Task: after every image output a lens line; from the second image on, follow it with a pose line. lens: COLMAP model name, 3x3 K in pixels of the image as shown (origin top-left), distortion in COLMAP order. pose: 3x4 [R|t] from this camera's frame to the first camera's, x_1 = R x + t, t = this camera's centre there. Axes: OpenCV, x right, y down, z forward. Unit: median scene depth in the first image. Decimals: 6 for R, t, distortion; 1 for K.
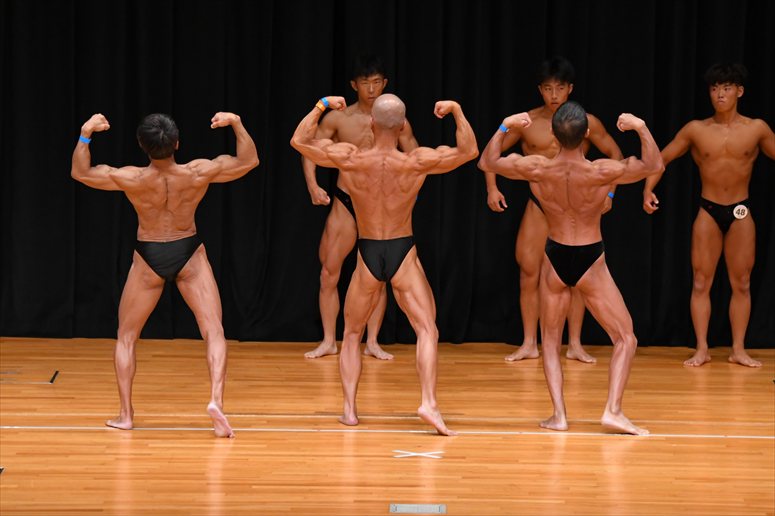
lens RADIAL K [[5003.3, 0, 377.7], [0, 5003.3, 239.3], [0, 0, 1]] dist [1.850170, 0.000000]
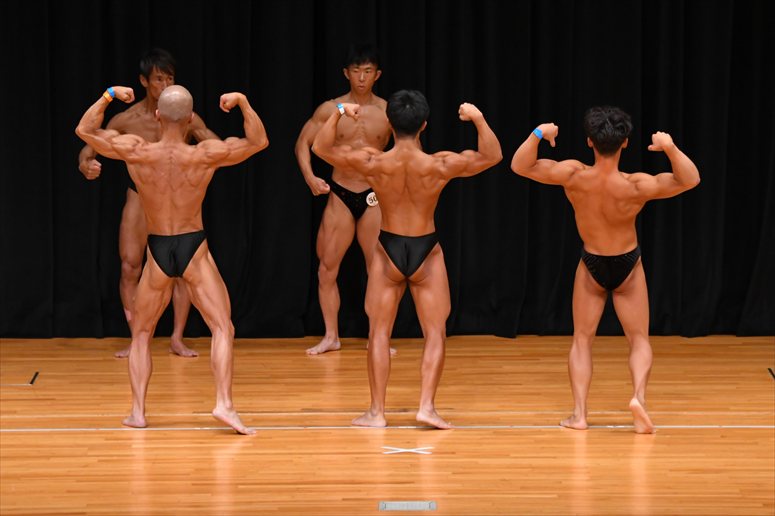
lens RADIAL K [[5003.3, 0, 444.1], [0, 5003.3, 249.0], [0, 0, 1]] dist [1.850170, 0.000000]
pose [[0.996054, -0.019283, -0.086630, 0.100867], [0.019482, 0.999809, 0.001452, 0.002295], [0.086585, -0.003134, 0.996240, 0.026085]]
